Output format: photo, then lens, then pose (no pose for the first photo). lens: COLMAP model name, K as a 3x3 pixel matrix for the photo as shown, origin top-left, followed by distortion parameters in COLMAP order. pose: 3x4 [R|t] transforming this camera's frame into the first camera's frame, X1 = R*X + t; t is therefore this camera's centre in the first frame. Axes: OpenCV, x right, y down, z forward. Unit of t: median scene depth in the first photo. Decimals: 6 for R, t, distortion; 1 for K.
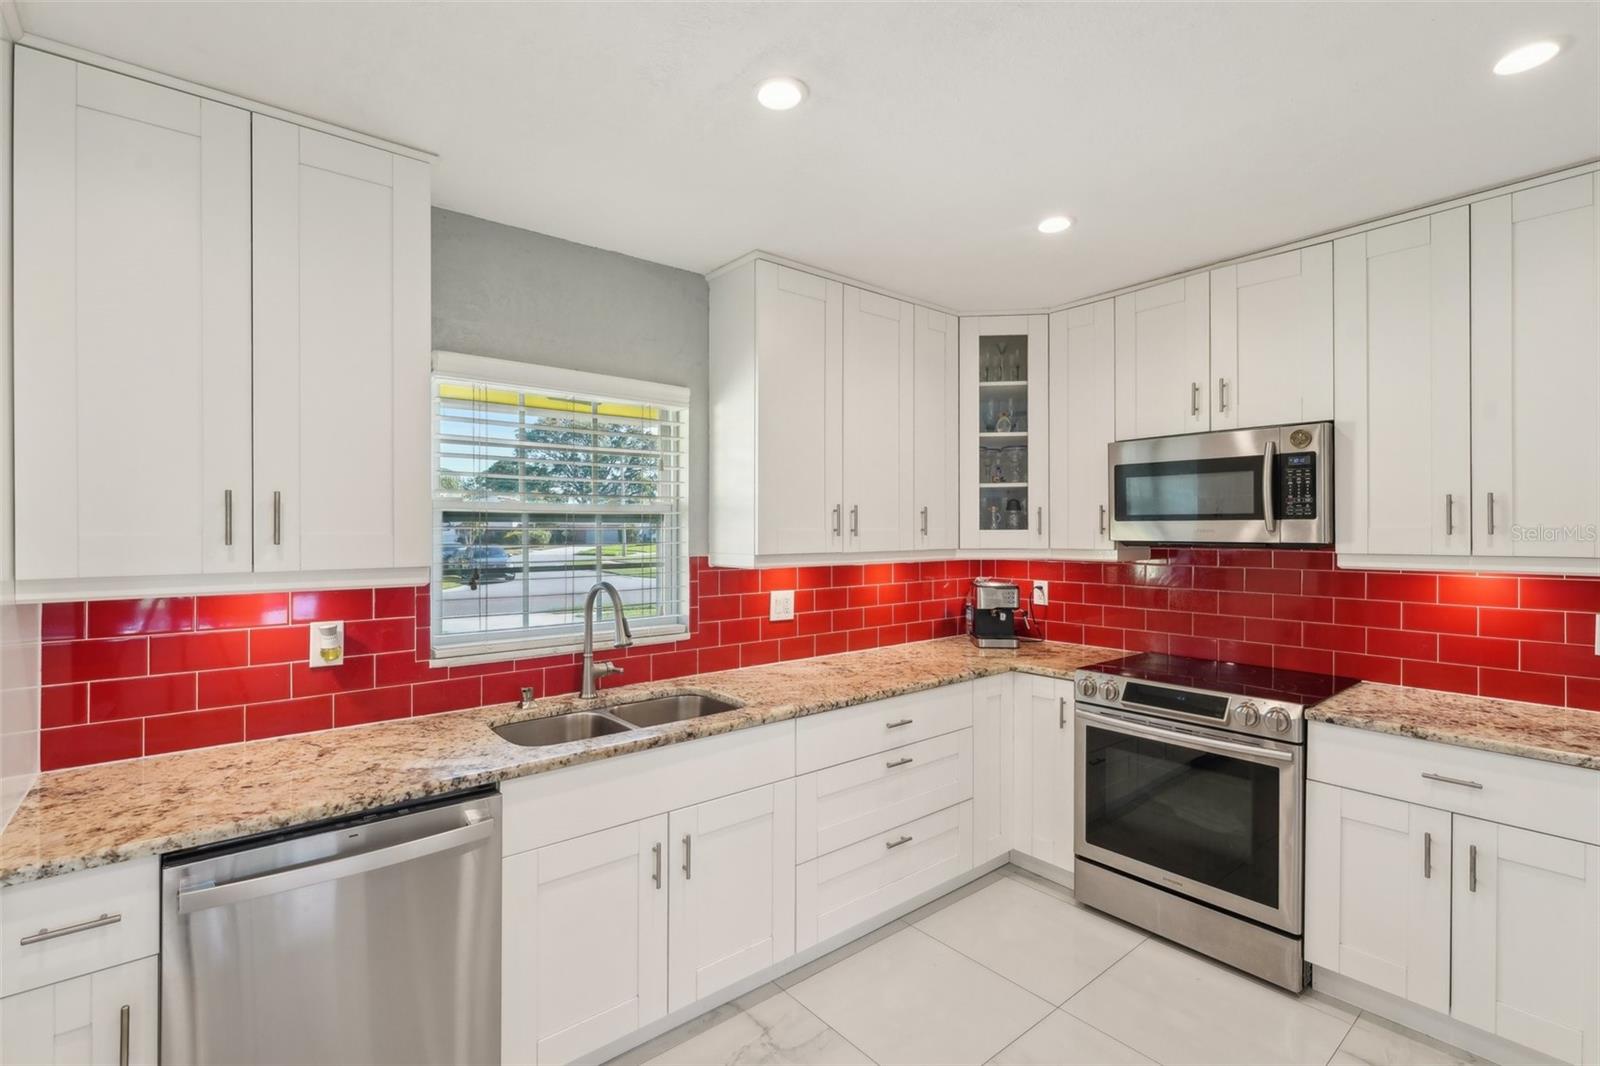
lens RADIAL K [[727.8, 0, 796.7], [0, 727.8, 530.8], [0, 0, 1]] dist [0.005739, -0.002317]
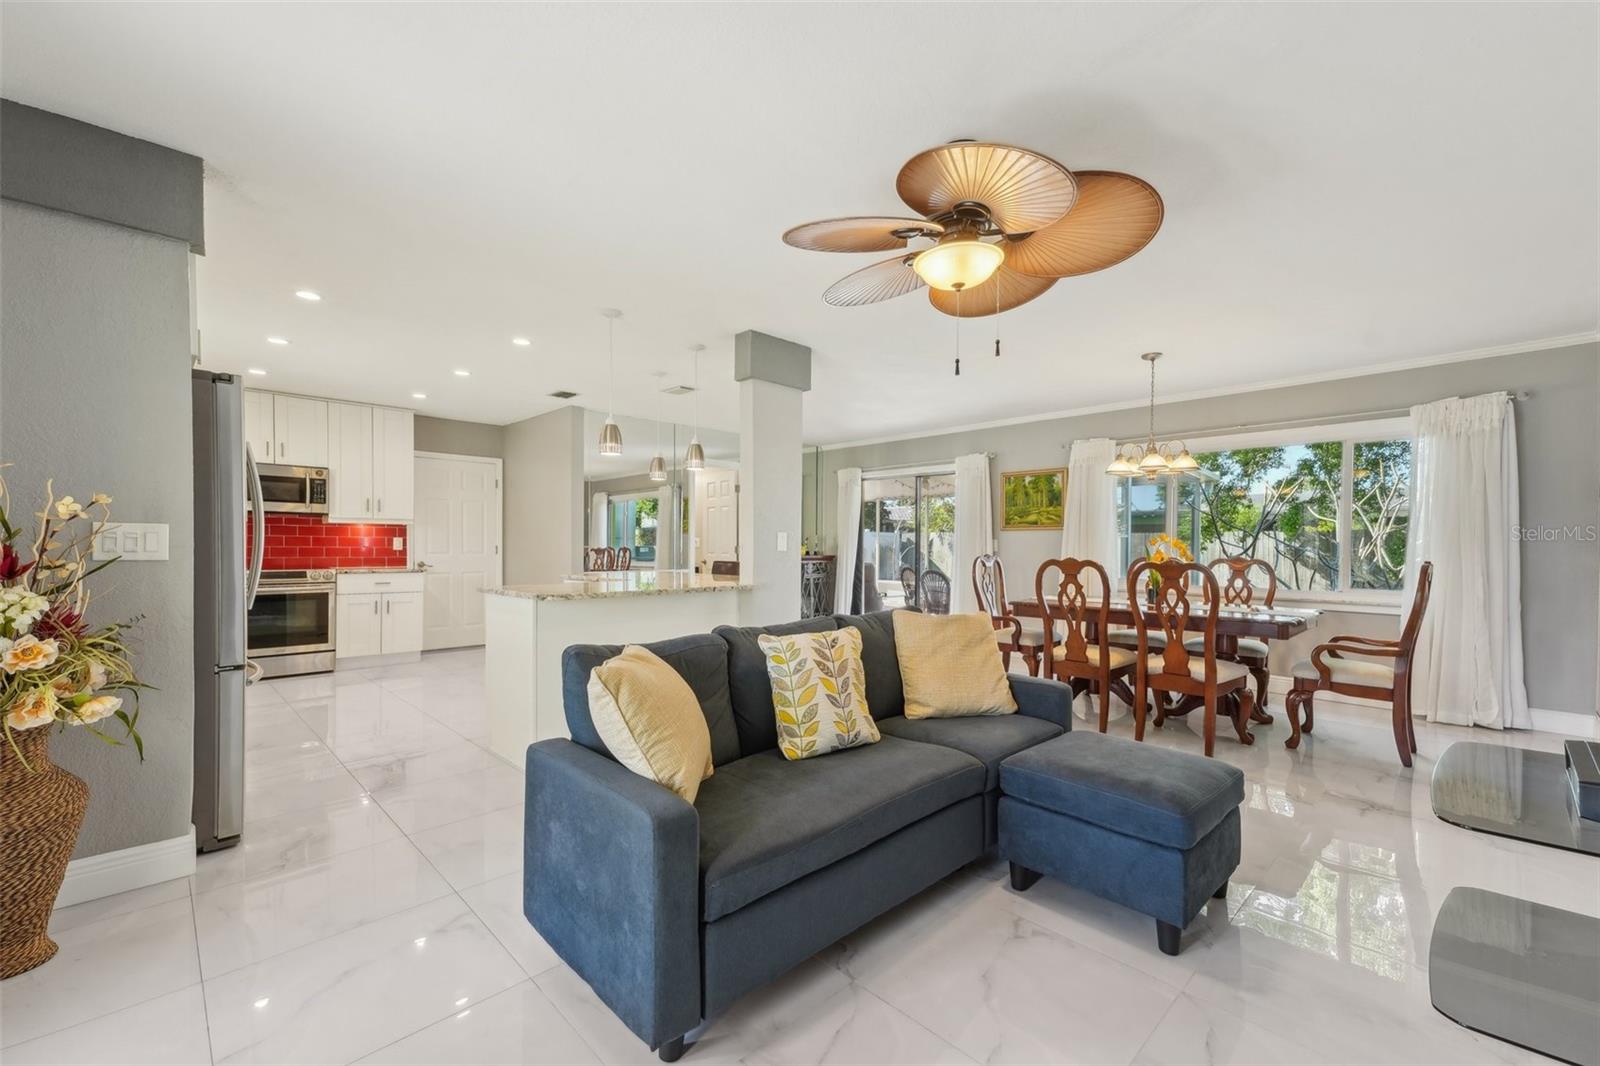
lens RADIAL K [[663.6, 0, 824.7], [0, 663.6, 557.4], [0, 0, 1]] dist [-0.009365, 0.001000]
pose [[-0.103666, -0.015832, 0.994486, -1.717149], [-0.004690, 0.999870, 0.015429, 0.120921], [-0.994601, -0.003065, -0.103727, -0.524307]]
